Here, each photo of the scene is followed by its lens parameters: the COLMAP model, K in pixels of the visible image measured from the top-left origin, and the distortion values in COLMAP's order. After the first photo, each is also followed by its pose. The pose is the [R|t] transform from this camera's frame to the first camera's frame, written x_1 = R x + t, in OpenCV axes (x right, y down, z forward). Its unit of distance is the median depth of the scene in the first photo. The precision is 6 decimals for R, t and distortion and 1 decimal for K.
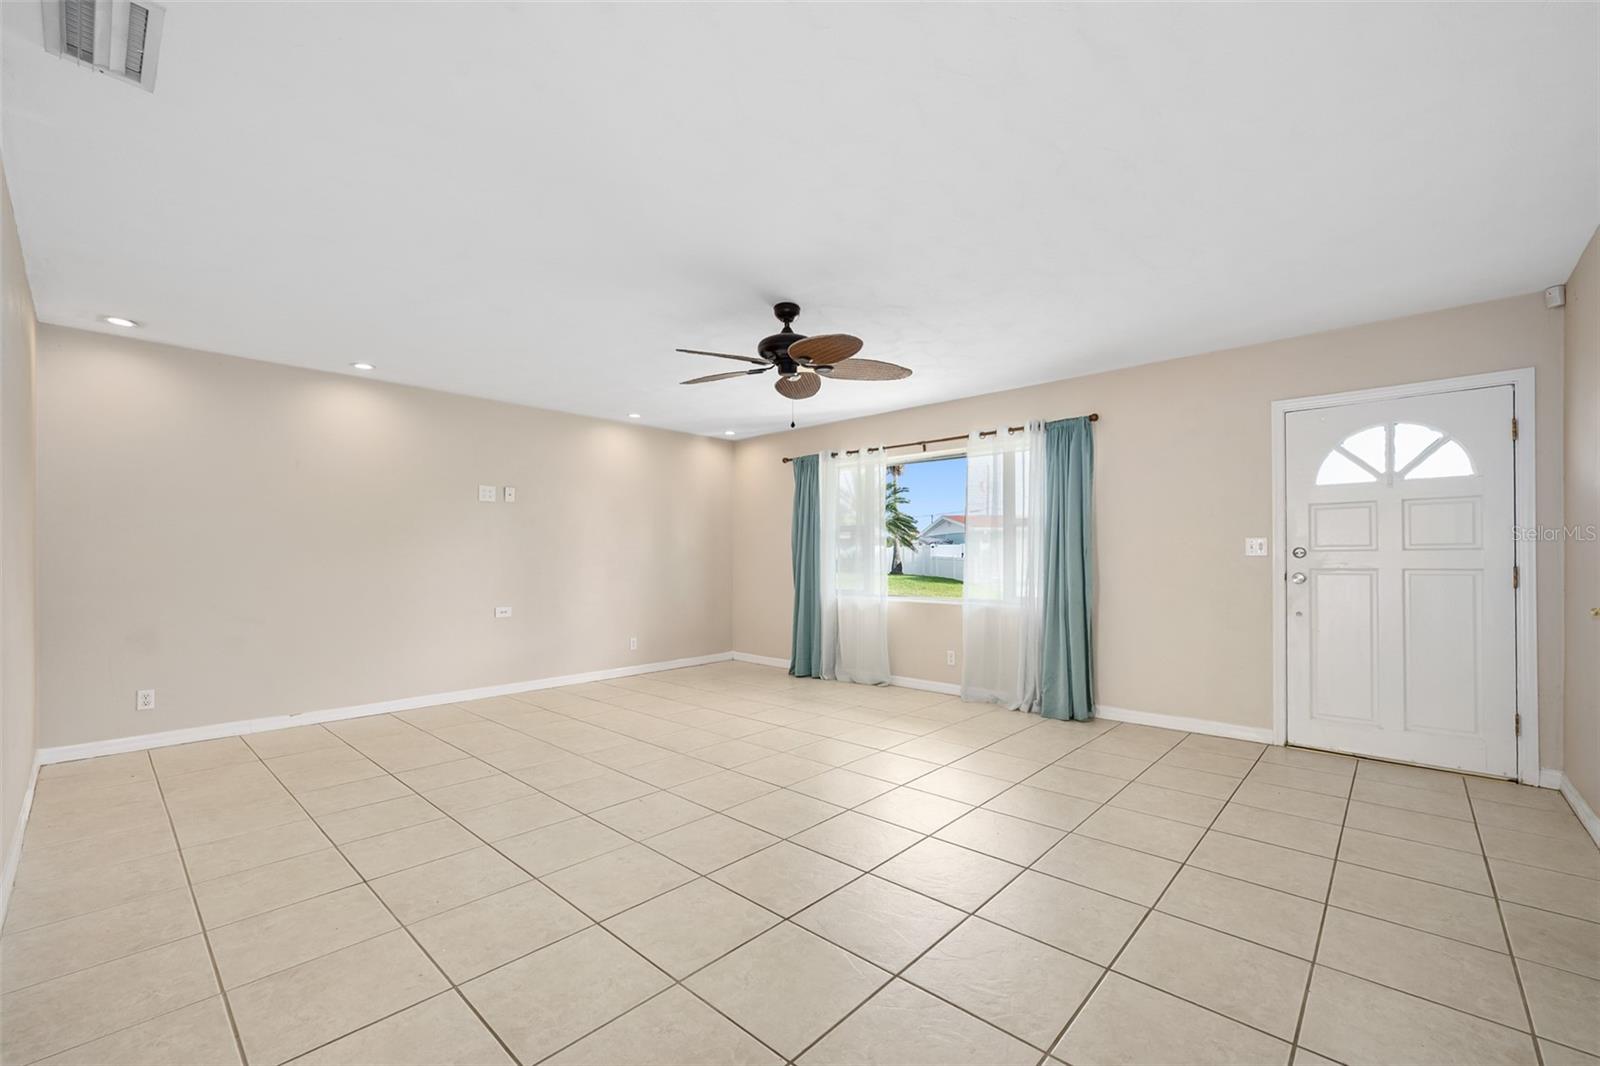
lens RADIAL K [[649.0, 0, 802.0], [0, 649.0, 553.0], [0, 0, 1]] dist [-0.001467, -0.000718]
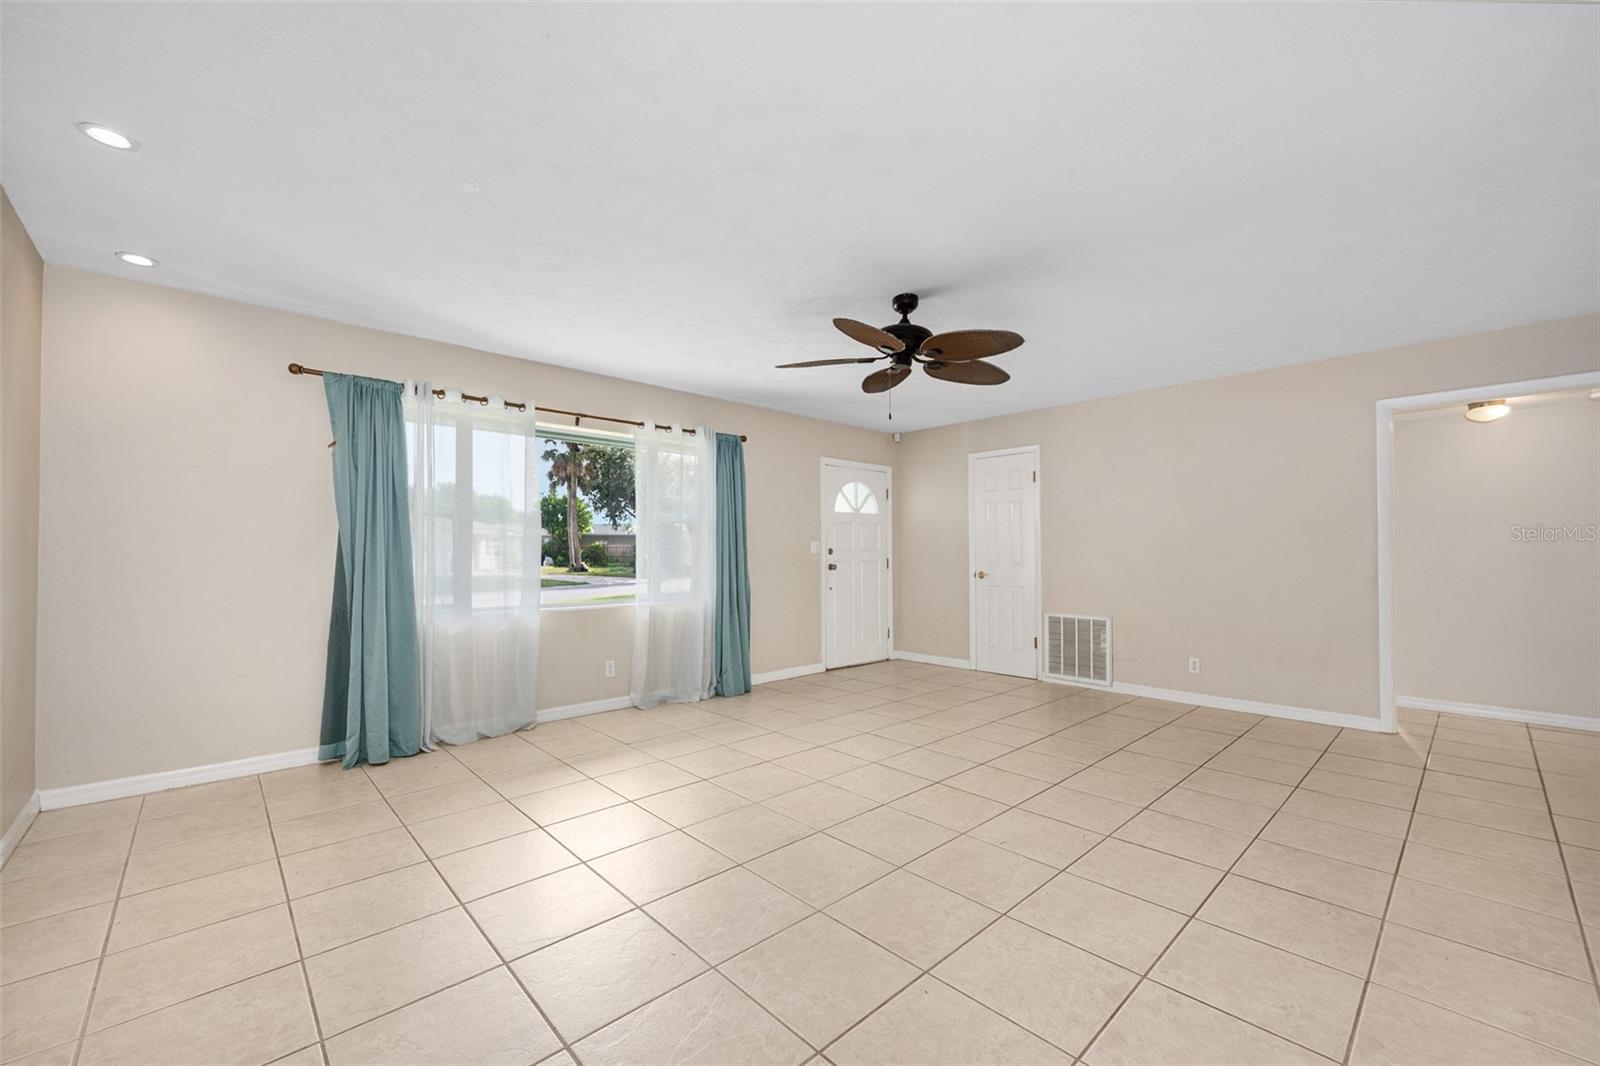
lens RADIAL K [[649.0, 0, 802.0], [0, 649.0, 553.0], [0, 0, 1]] dist [-0.001467, -0.000718]
pose [[0.072947, 0.000854, 0.997335, -0.886707], [-0.007291, 0.999973, -0.000323, 0.003848], [-0.997309, -0.007248, 0.072951, 0.954672]]
